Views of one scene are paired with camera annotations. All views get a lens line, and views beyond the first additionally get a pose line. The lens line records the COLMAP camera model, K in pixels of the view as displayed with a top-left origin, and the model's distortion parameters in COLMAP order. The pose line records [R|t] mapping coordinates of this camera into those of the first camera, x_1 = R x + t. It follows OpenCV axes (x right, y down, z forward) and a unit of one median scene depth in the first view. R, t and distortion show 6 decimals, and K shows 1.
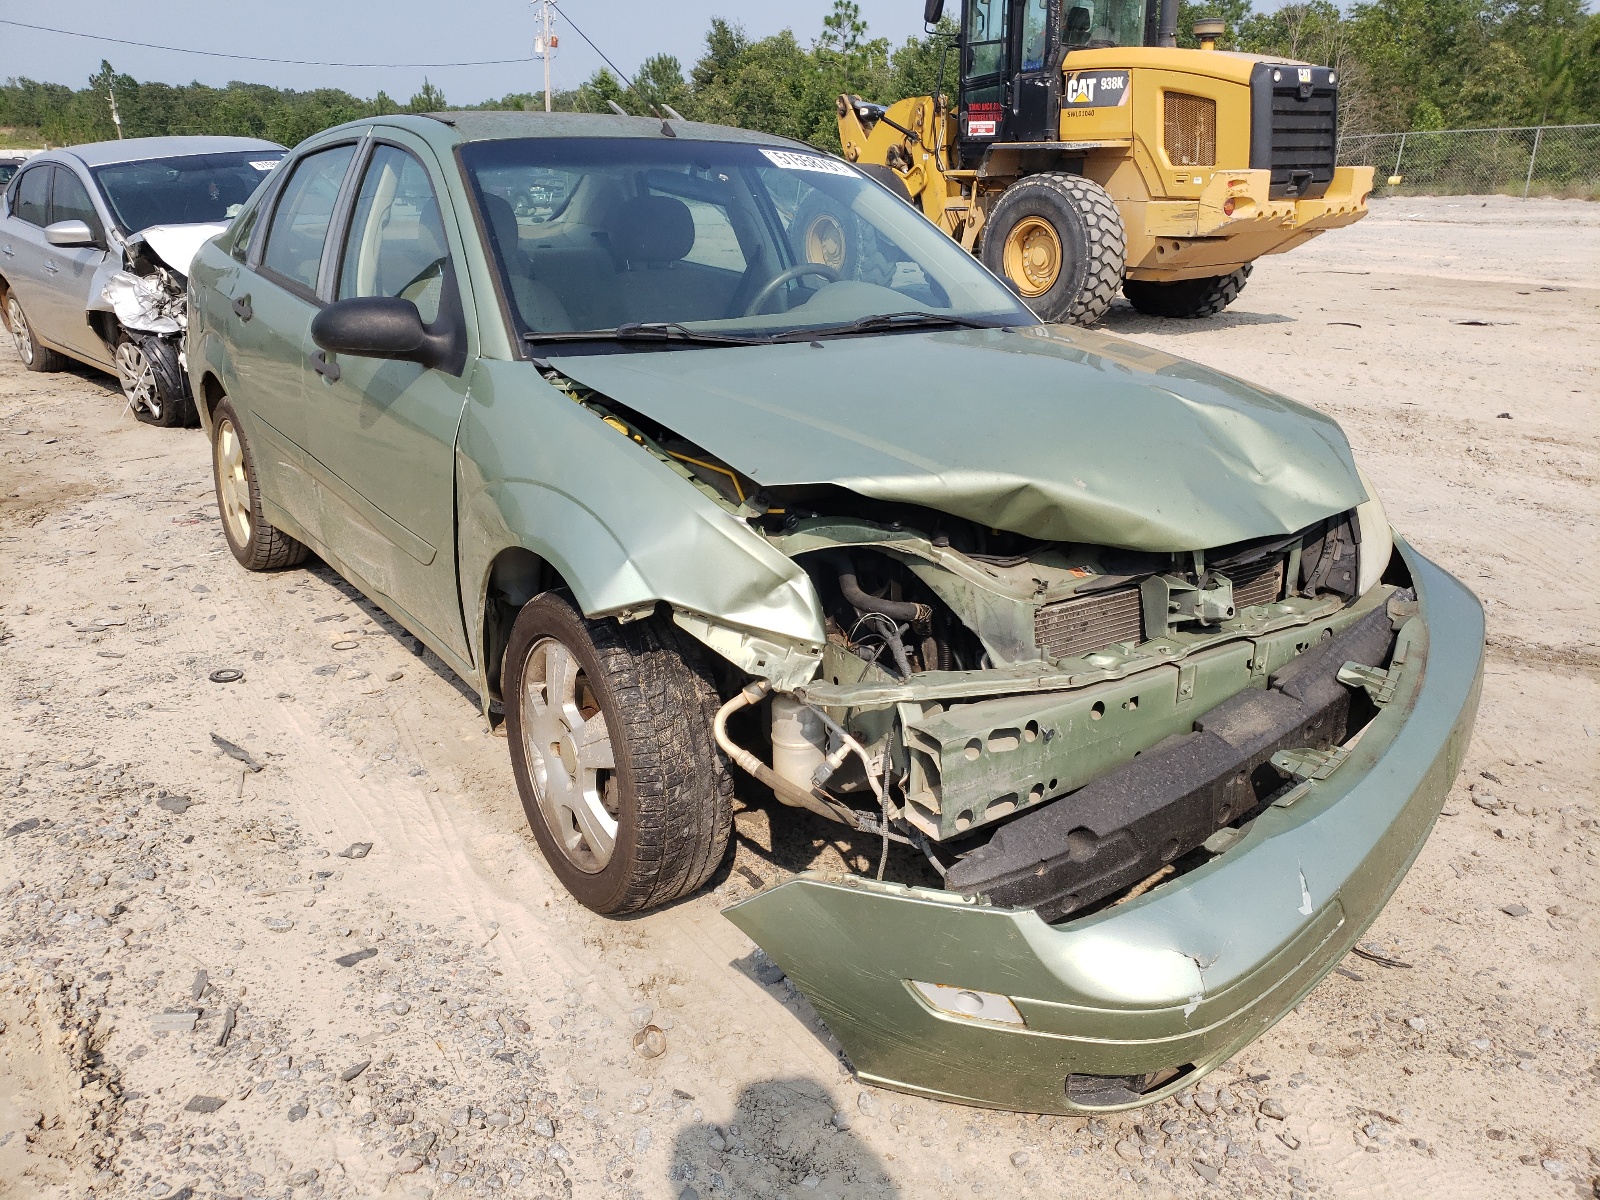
lens RADIAL K [[1259.4, 0, 804.7], [0, 1259.4, 608.7], [0, 0, 1]] dist [0.037170, 0.000183]
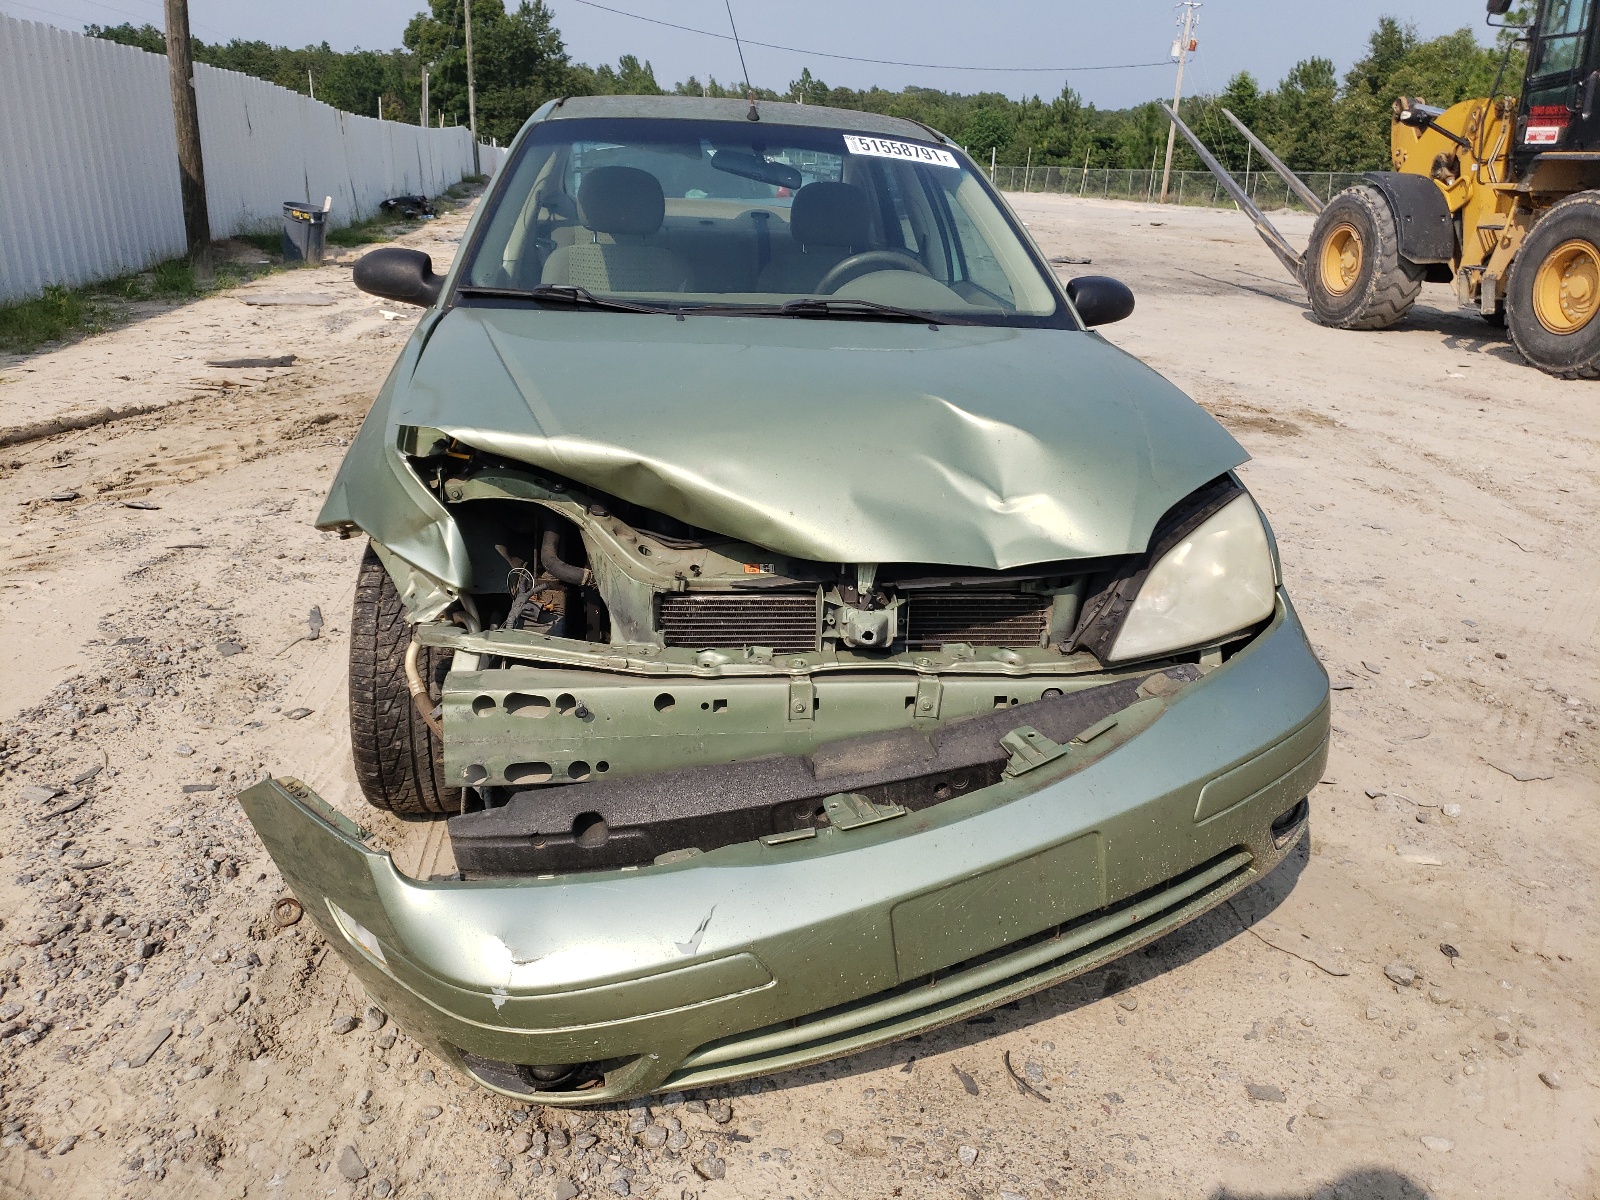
lens RADIAL K [[1259.4, 0, 811.9], [0, 1259.4, 585.2], [0, 0, 1]] dist [0.037170, 0.000183]
pose [[0.895867, 0.174065, -0.408808, 0.104427], [-0.181704, 0.983141, 0.020420, -0.007101], [0.405471, 0.055988, 0.912392, 0.024473]]
